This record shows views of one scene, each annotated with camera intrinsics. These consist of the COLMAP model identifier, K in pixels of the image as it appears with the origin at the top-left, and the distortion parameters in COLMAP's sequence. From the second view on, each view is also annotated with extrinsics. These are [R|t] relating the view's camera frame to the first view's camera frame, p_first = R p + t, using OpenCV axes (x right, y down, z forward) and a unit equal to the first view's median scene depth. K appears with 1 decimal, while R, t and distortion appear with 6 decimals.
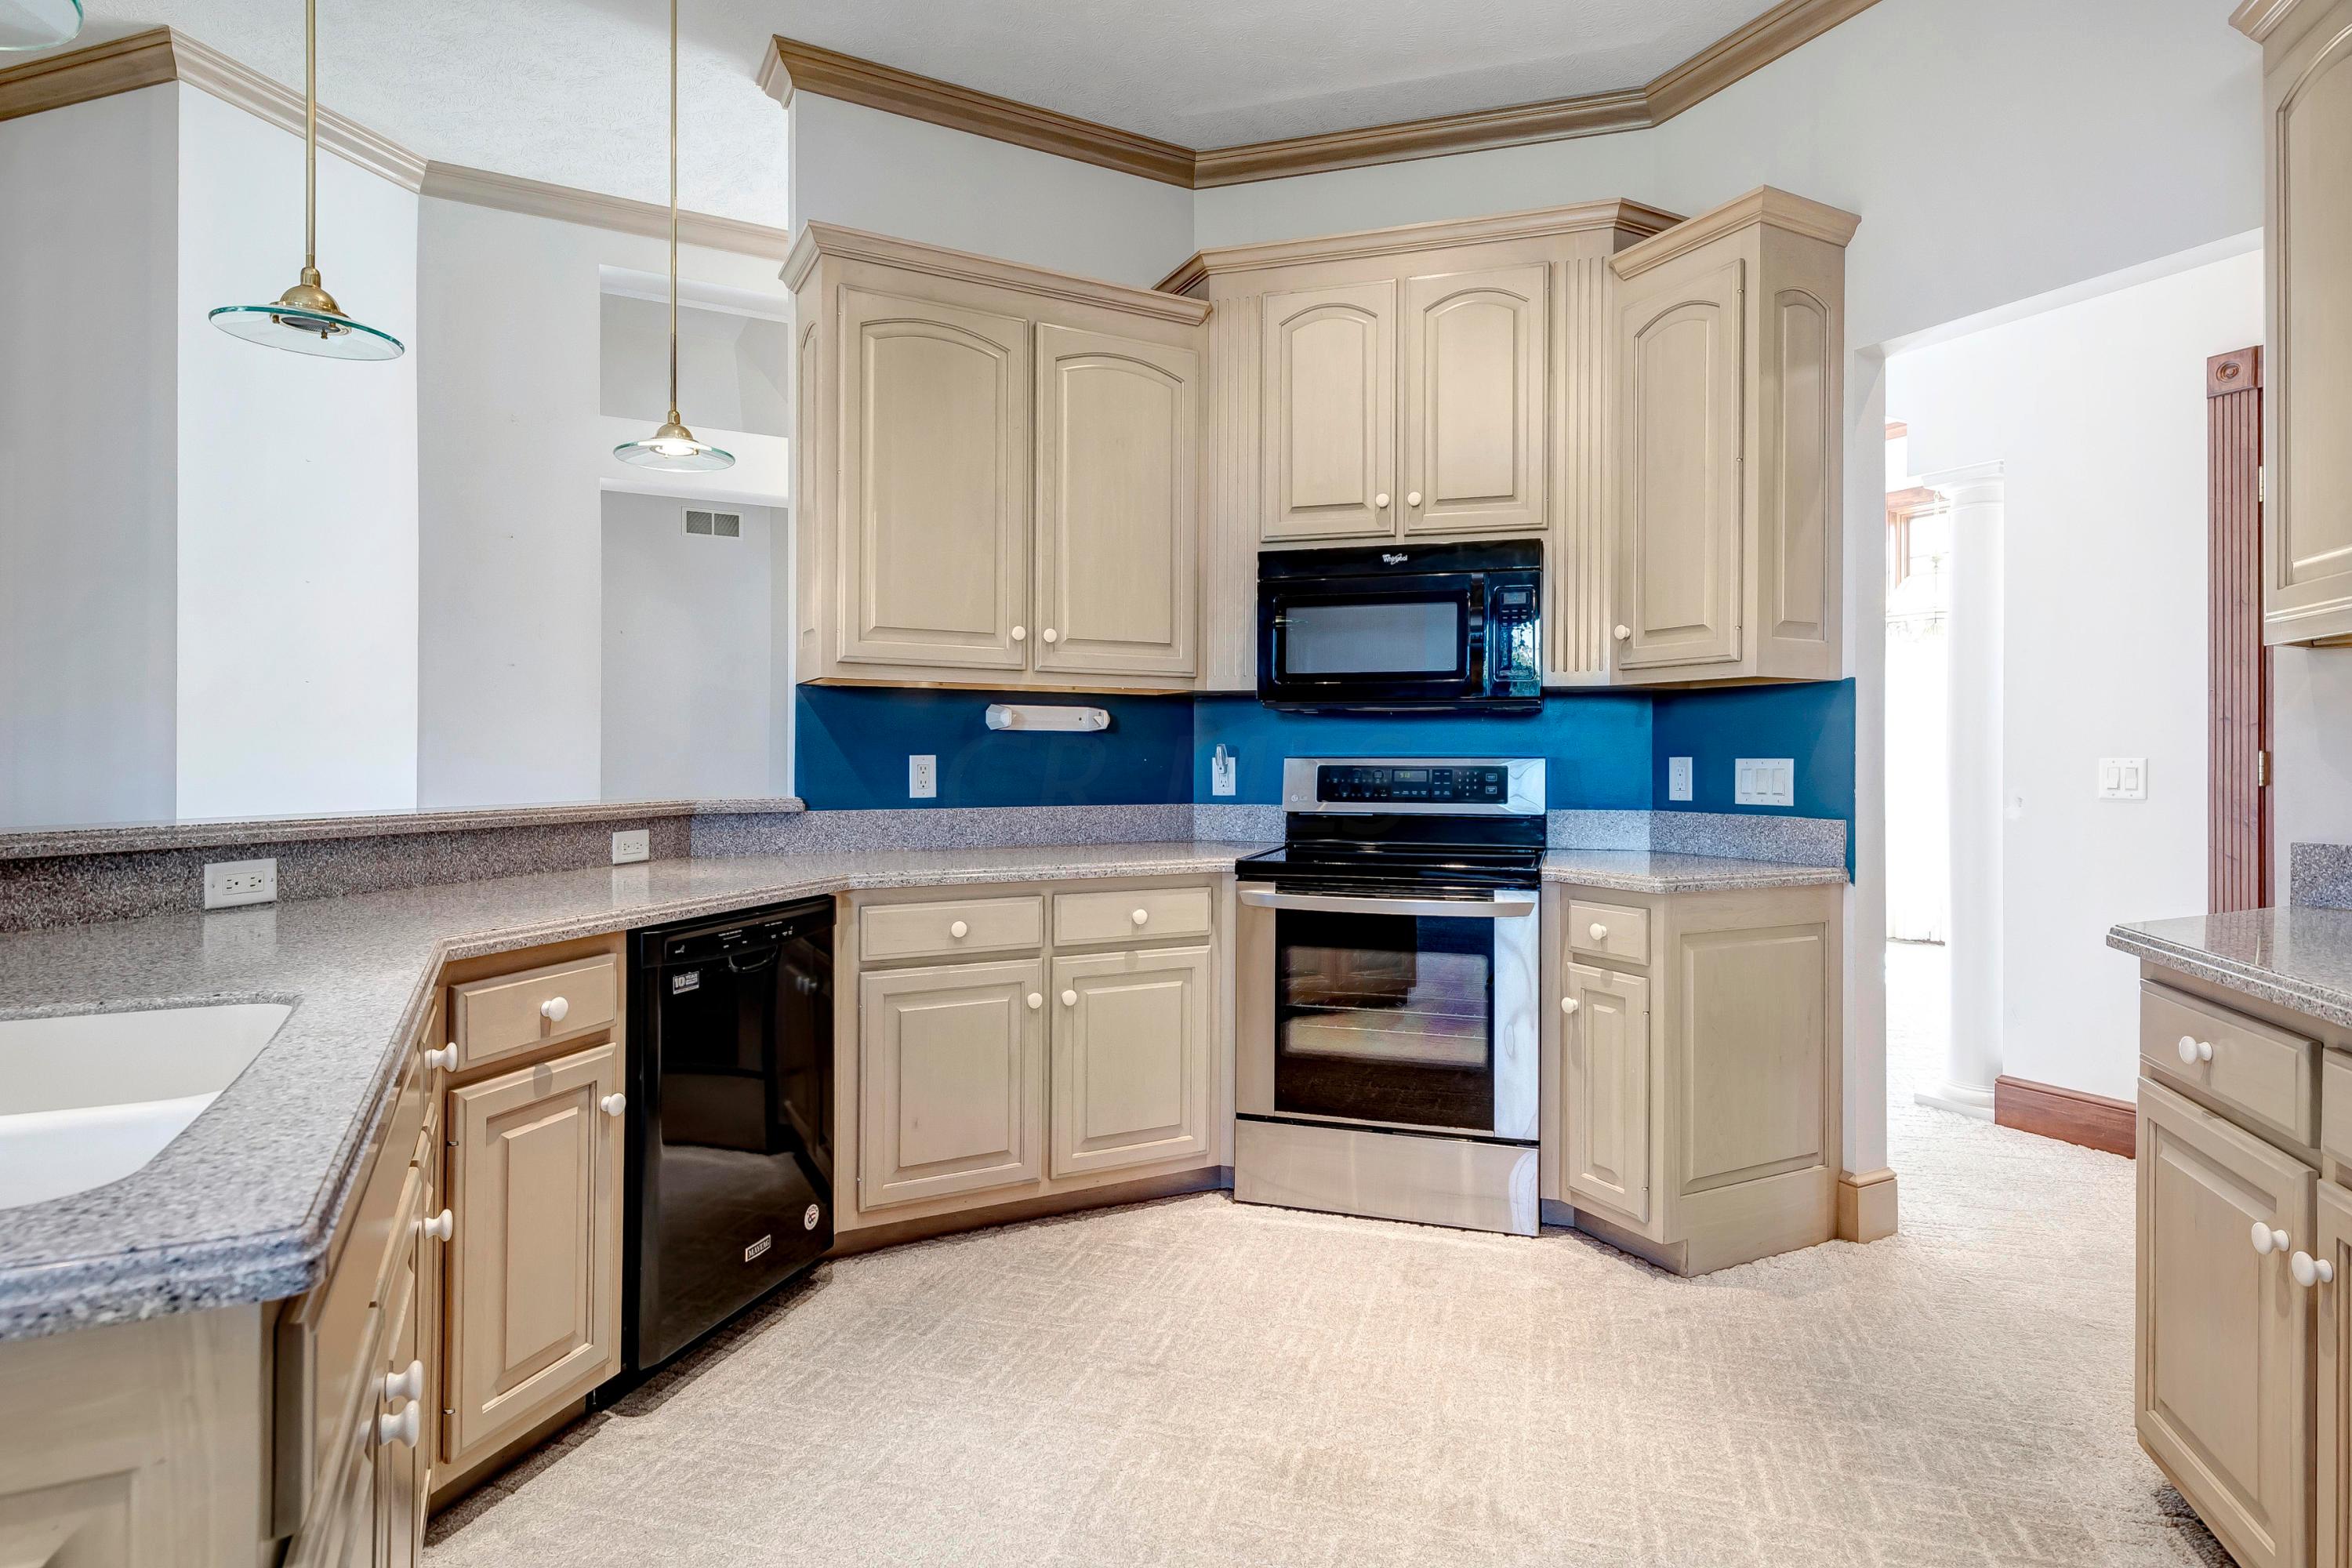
lens RADIAL K [[1235.6, 0, 1174.3], [0, 1235.6, 765.9], [0, 0, 1]] dist [0.014288, -0.014998]
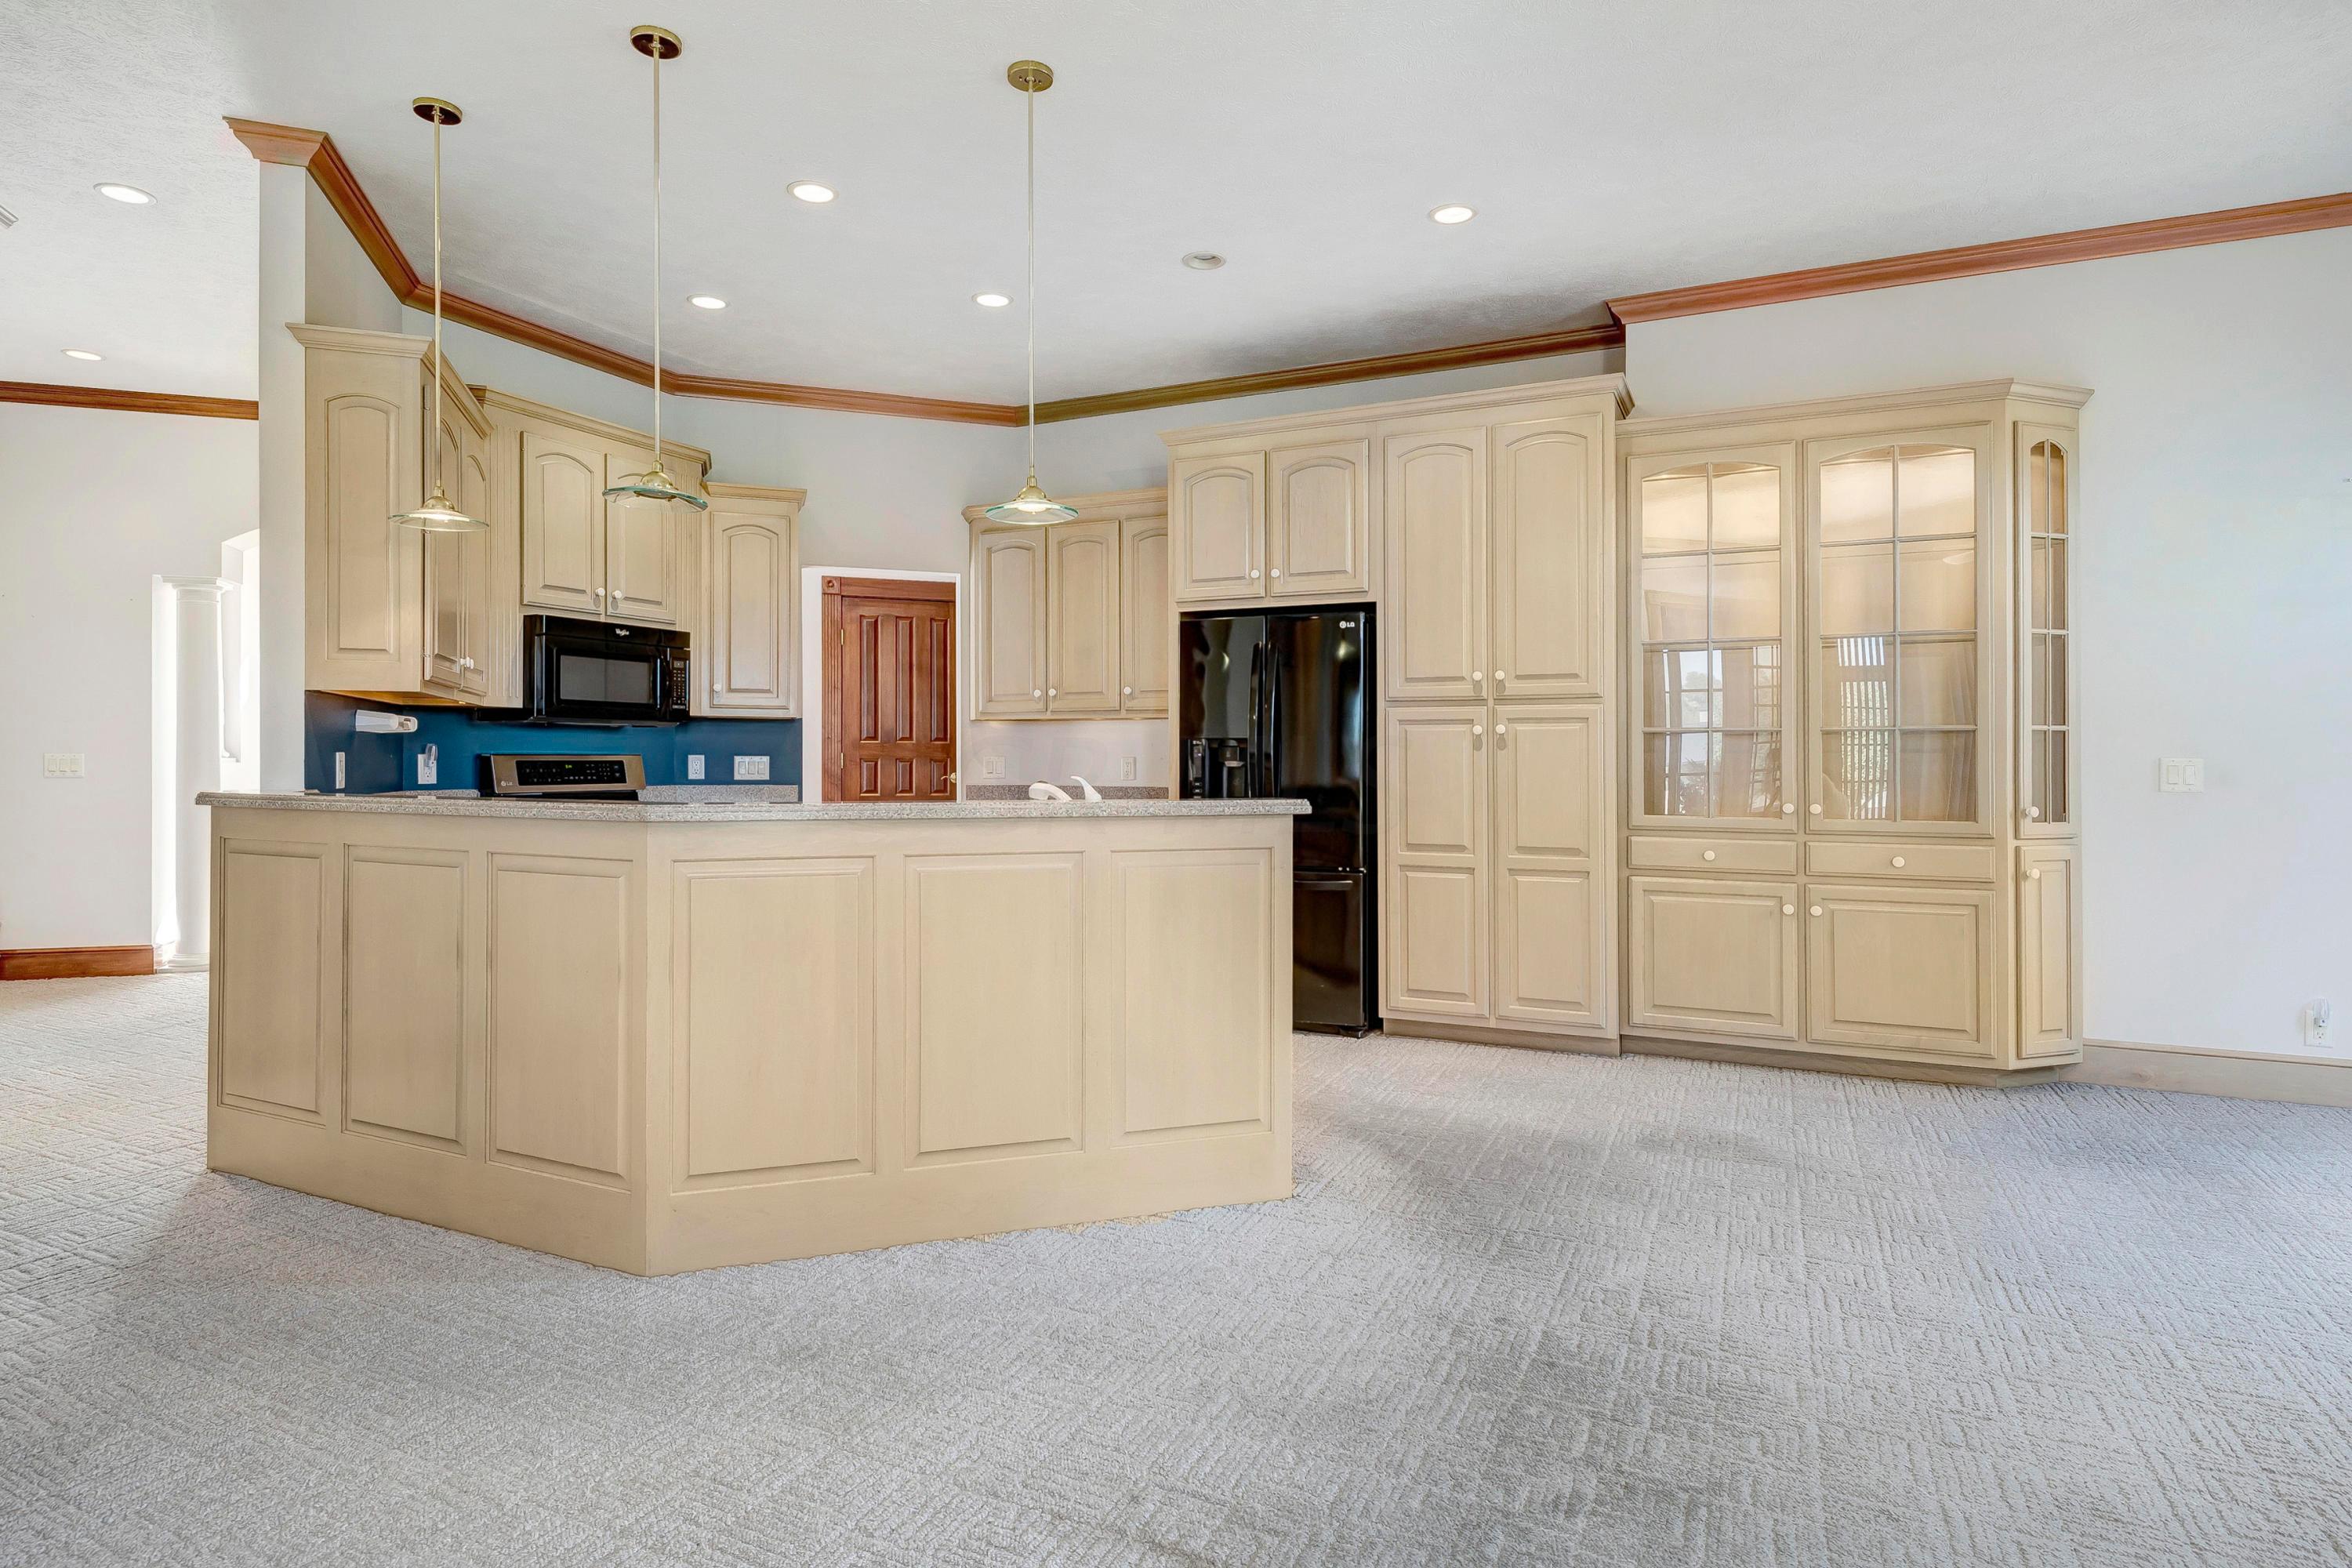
lens RADIAL K [[1254.1, 0, 1170.7], [0, 1254.1, 748.1], [0, 0, 1]] dist [0.006448, 0.000091]
pose [[0.151680, 0.006319, 0.988409, -1.351055], [0.002179, 0.999975, -0.006727, -0.003283], [-0.988427, 0.003174, 0.151663, 0.039883]]
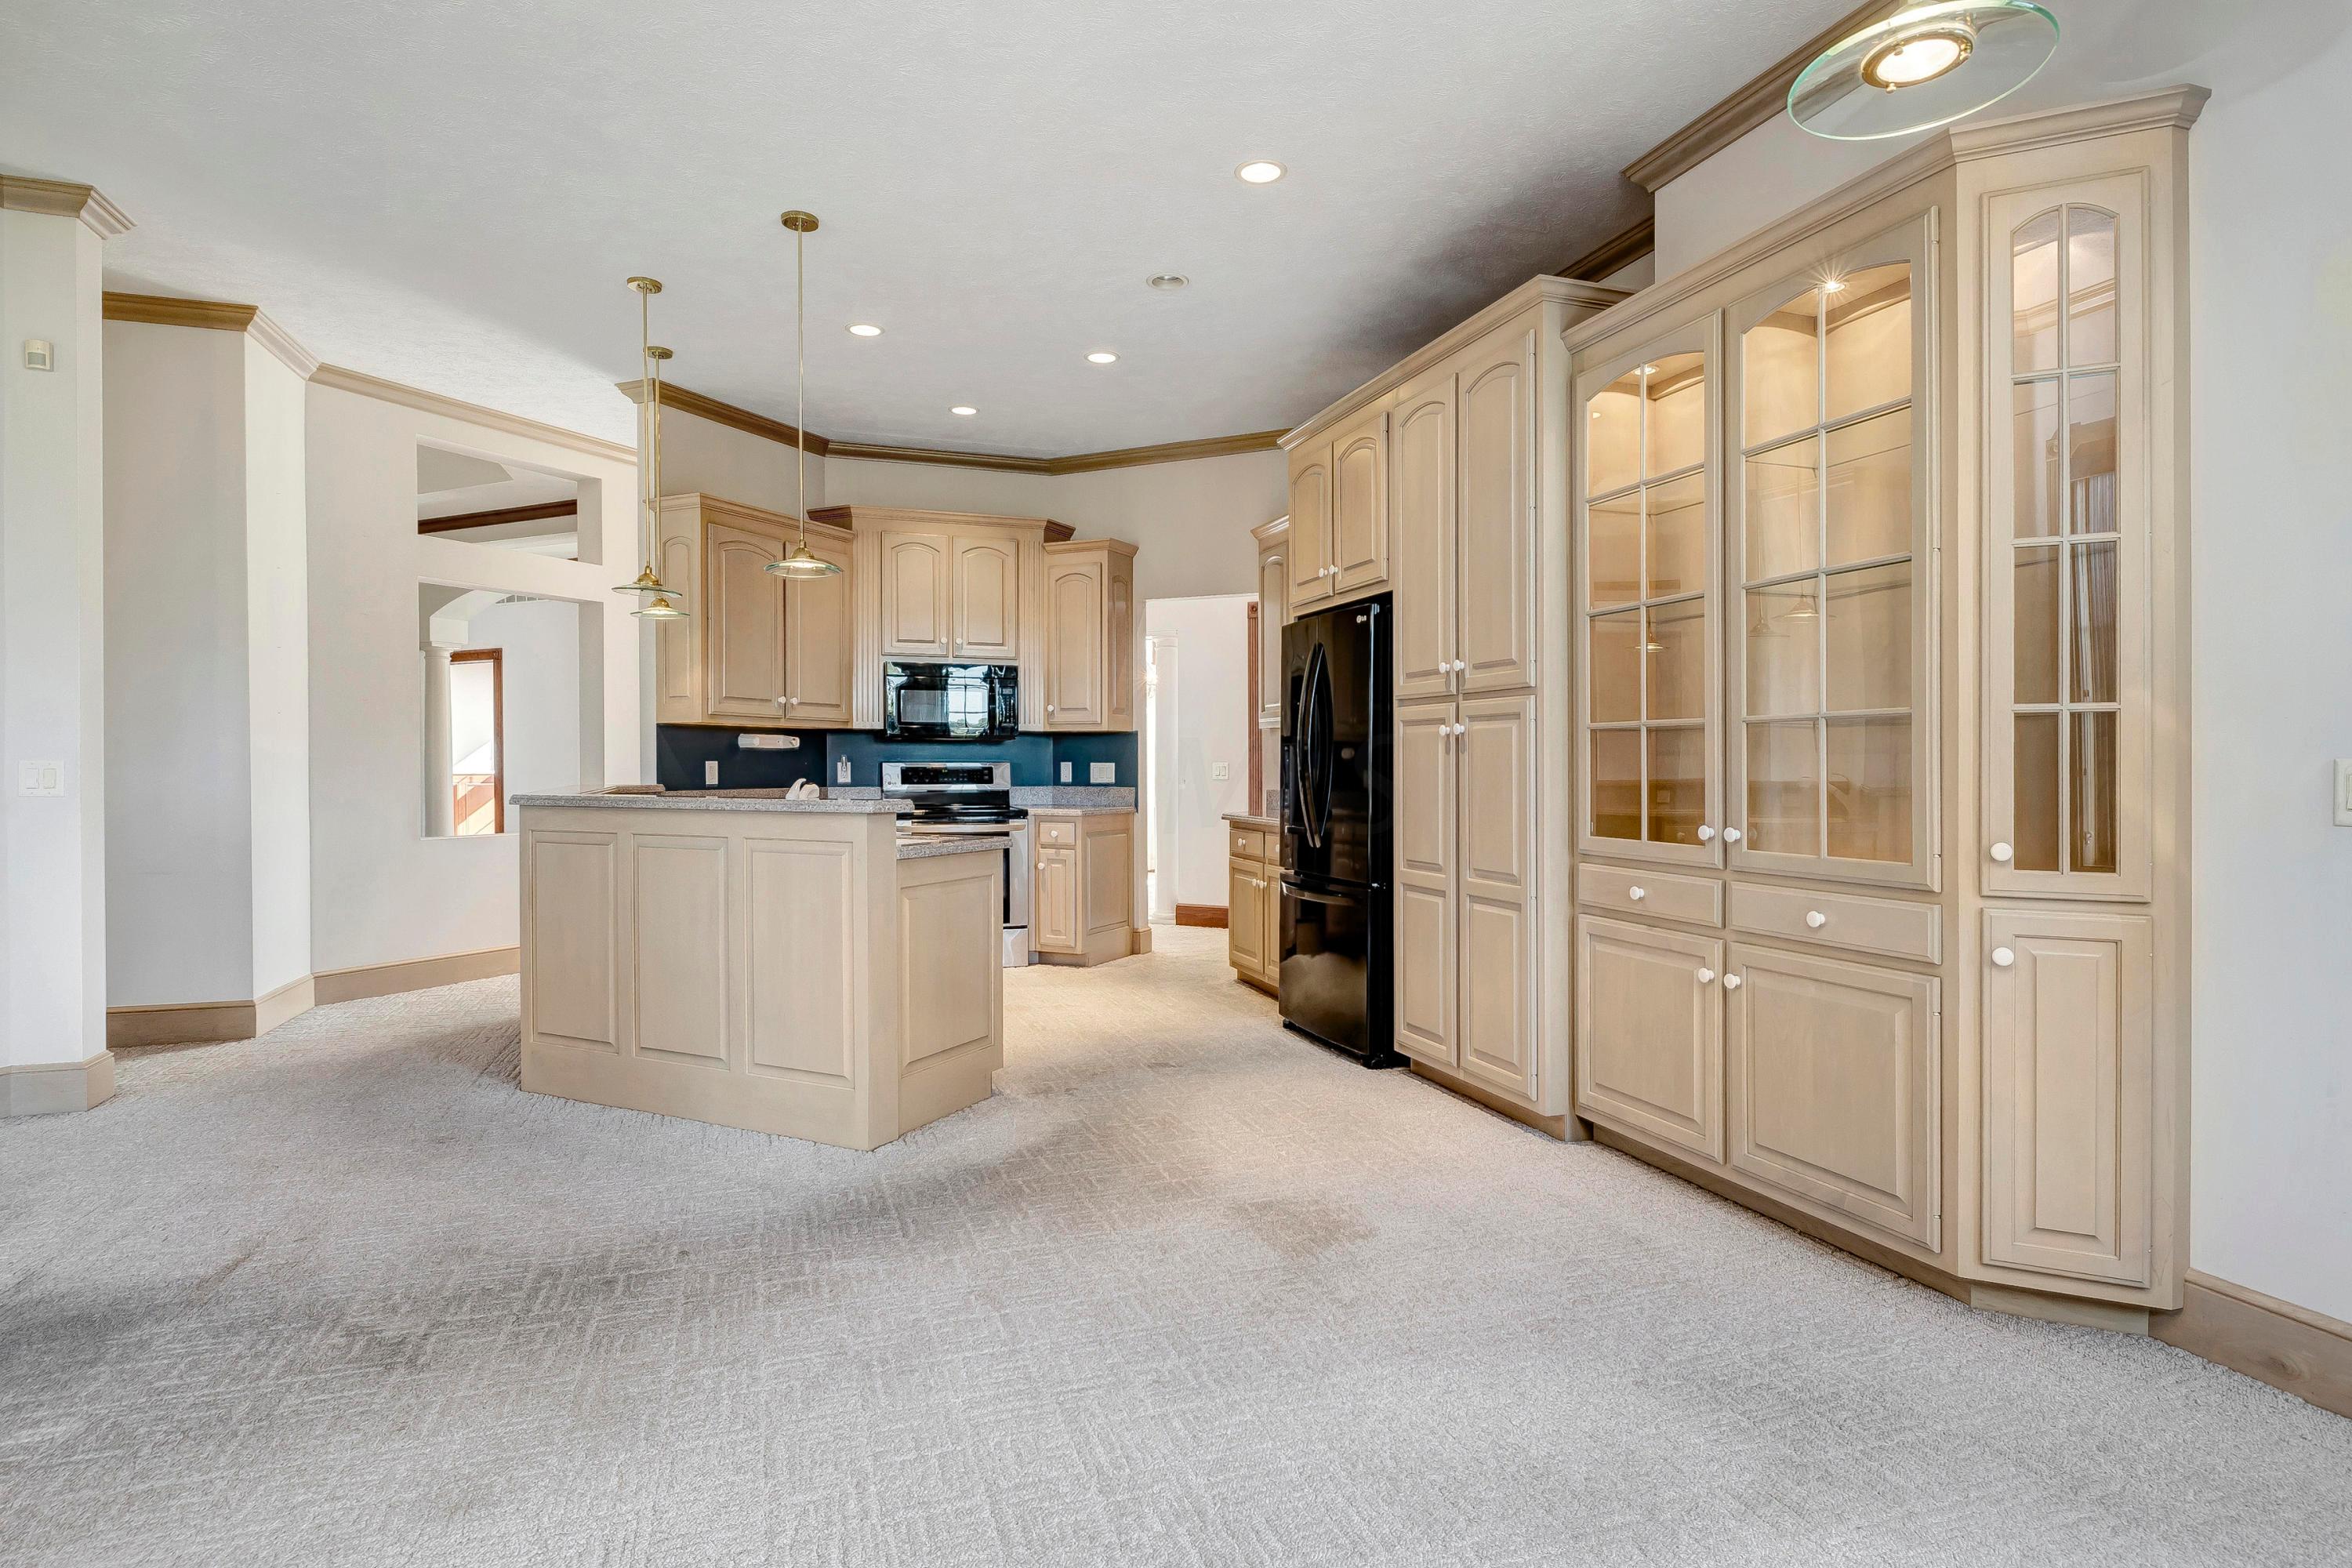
lens RADIAL K [[1235.6, 0, 1174.3], [0, 1235.6, 765.9], [0, 0, 1]] dist [0.014288, -0.014998]
pose [[0.810295, -0.002710, 0.586016, -0.776944], [0.003862, 0.999992, -0.000715, 0.001531], [-0.586010, 0.002842, 0.810299, -0.970457]]
